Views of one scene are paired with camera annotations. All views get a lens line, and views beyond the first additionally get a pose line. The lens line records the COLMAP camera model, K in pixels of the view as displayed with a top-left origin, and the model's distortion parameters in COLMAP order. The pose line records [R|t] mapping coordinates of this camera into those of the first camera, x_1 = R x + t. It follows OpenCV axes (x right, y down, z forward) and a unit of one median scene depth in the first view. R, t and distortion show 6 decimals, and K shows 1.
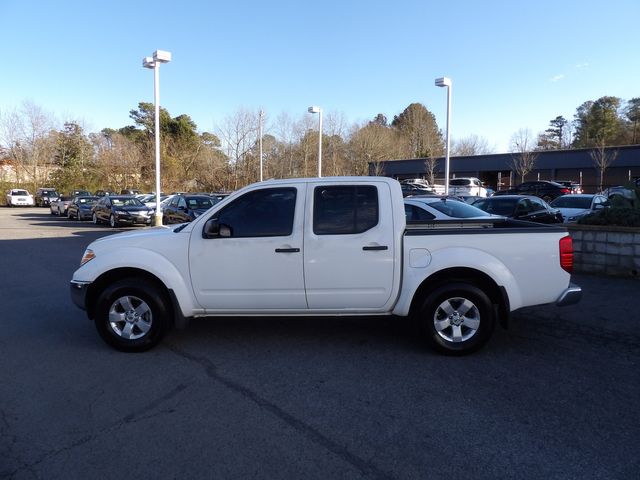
lens RADIAL K [[451.1, 0, 321.3], [0, 451.1, 237.4], [0, 0, 1]] dist [-0.019628, 0.025612]
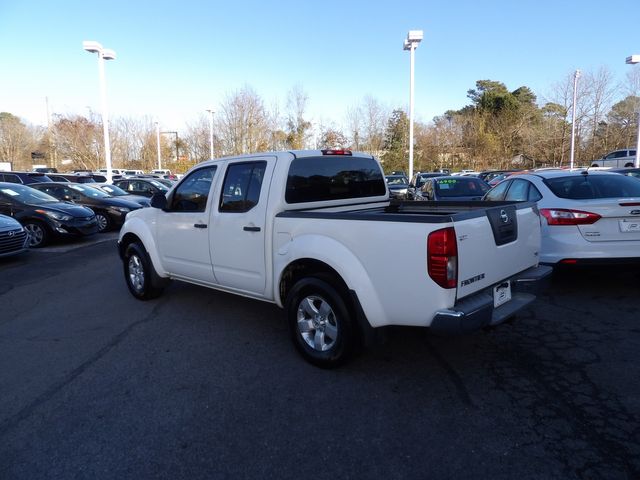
lens RADIAL K [[451.1, 0, 324.1], [0, 451.1, 238.4], [0, 0, 1]] dist [-0.019628, 0.025612]
pose [[0.753491, 0.072859, -0.653409, 0.450722], [-0.040276, 0.997089, 0.064737, -0.012311], [0.656224, -0.022462, 0.754232, 0.215294]]
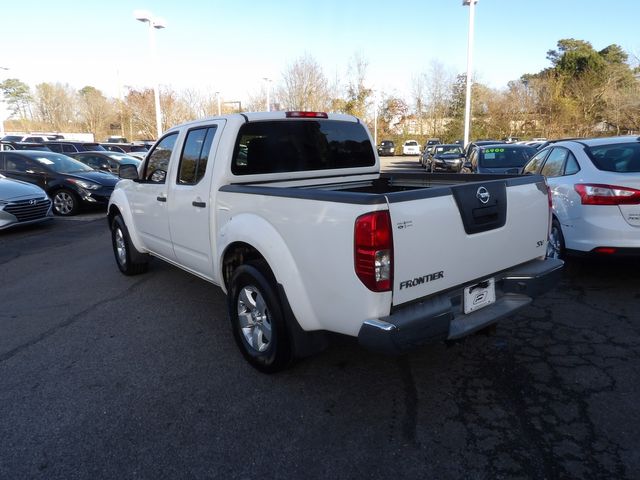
lens RADIAL K [[451.1, 0, 321.3], [0, 451.1, 236.0], [0, 0, 1]] dist [-0.019628, 0.025612]
pose [[0.649495, 0.131731, -0.748868, 0.468629], [-0.049143, 0.990092, 0.131542, -0.019798], [0.758776, -0.048634, 0.649533, 0.345776]]
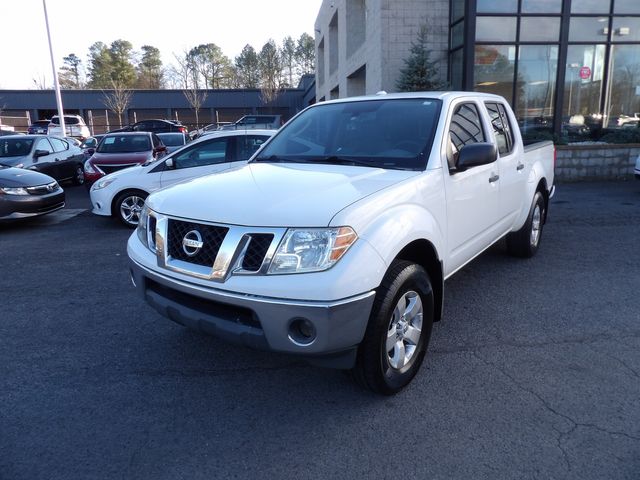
lens RADIAL K [[451.1, 0, 324.4], [0, 451.1, 233.1], [0, 0, 1]] dist [-0.019628, 0.025612]
pose [[0.555488, -0.194383, 0.808485, -0.508366], [0.101271, 0.980870, 0.166249, -0.023635], [-0.825334, -0.010474, 0.564547, 0.428061]]
